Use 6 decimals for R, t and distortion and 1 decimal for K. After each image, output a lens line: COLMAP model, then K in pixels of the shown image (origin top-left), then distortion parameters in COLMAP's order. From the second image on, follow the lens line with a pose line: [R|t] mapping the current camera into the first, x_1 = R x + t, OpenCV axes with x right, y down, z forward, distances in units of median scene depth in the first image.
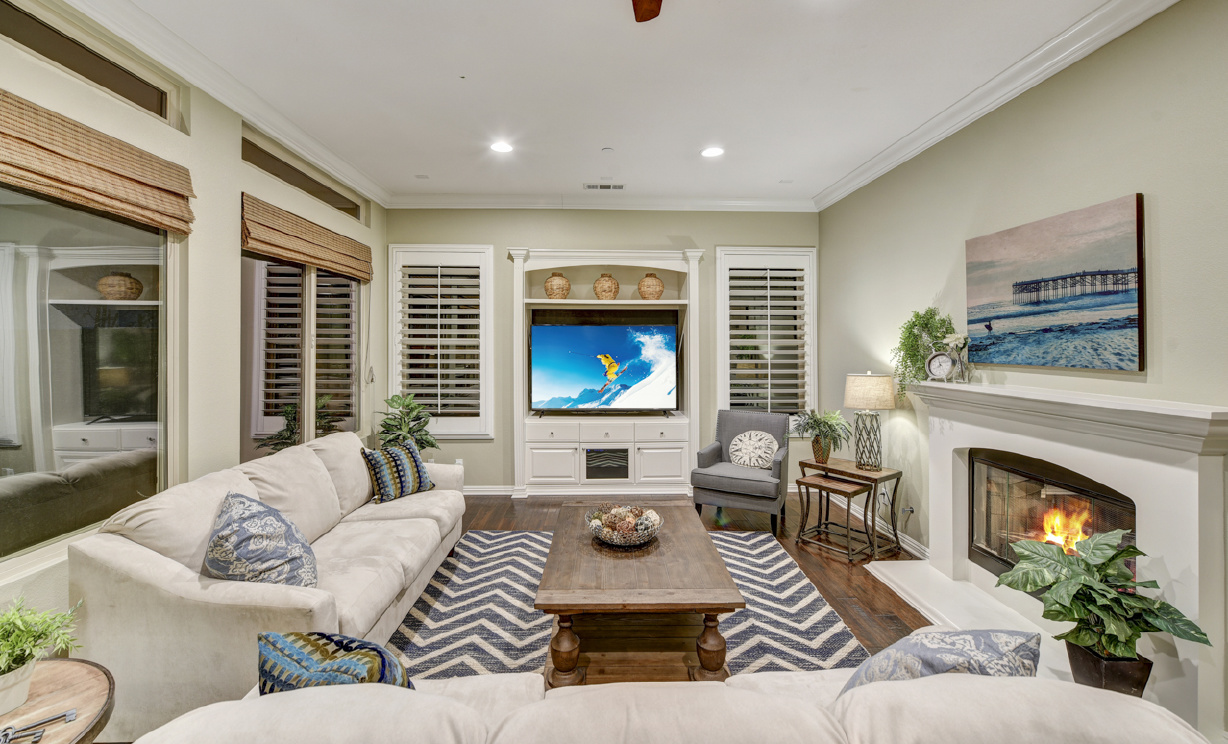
lens RADIAL K [[507.9, 0, 614.2], [0, 507.9, 336.0], [0, 0, 1]] dist [-0.003026, -0.000486]
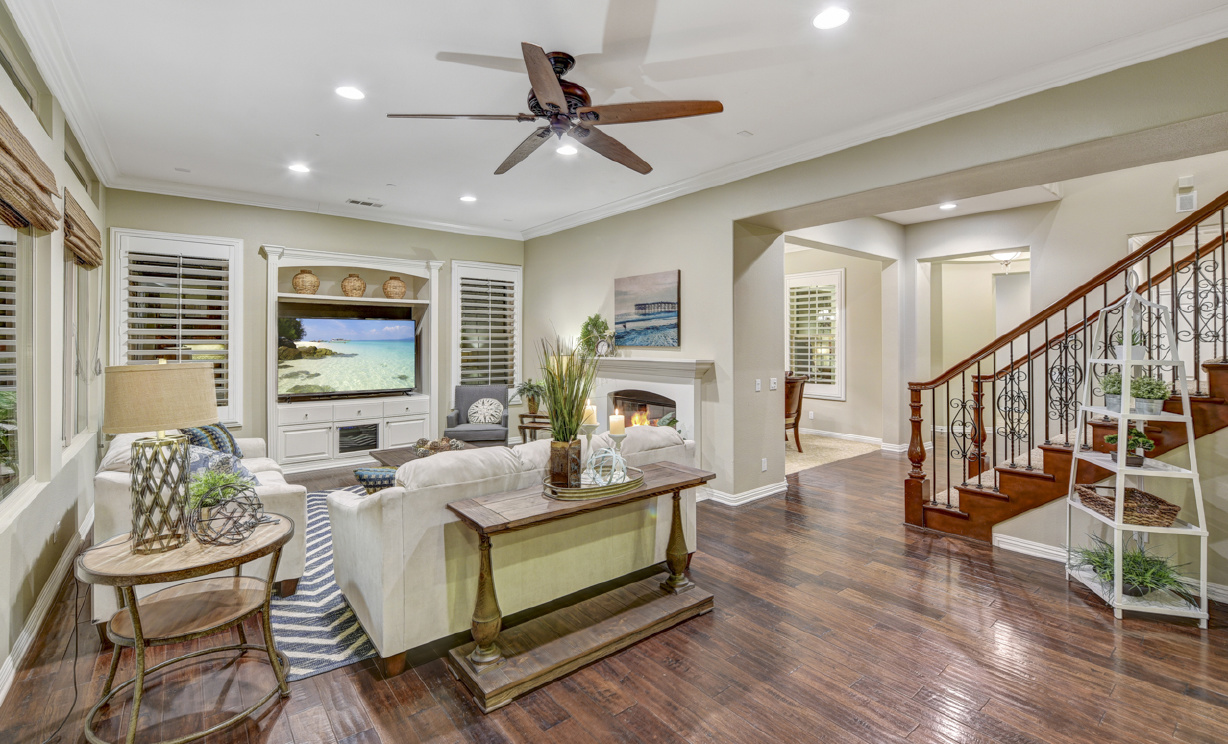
lens RADIAL K [[541.6, 0, 608.0], [0, 541.6, 336.8], [0, 0, 1]] dist [-0.001781, 0.000022]
pose [[0.807741, 0.003775, 0.589525, -0.327818], [-0.009765, 0.999928, 0.006976, 0.005513], [-0.589456, -0.011392, 0.807720, -0.389226]]
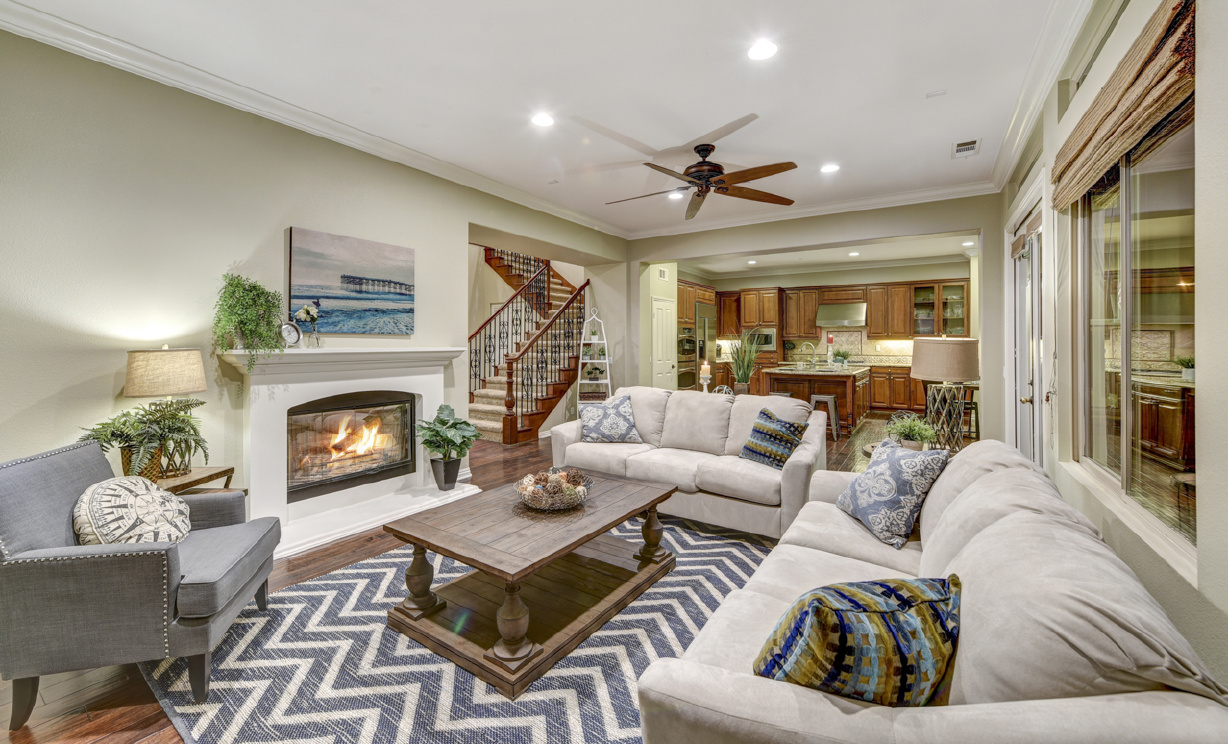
lens RADIAL K [[498.4, 0, 596.6], [0, 498.4, 328.0], [0, 0, 1]] dist [-0.010937, -0.000690]
pose [[-0.812712, 0.014727, 0.582479, -0.368172], [-0.013212, 0.998958, -0.043691, 0.058500], [-0.582516, -0.043204, -0.811670, 1.052049]]
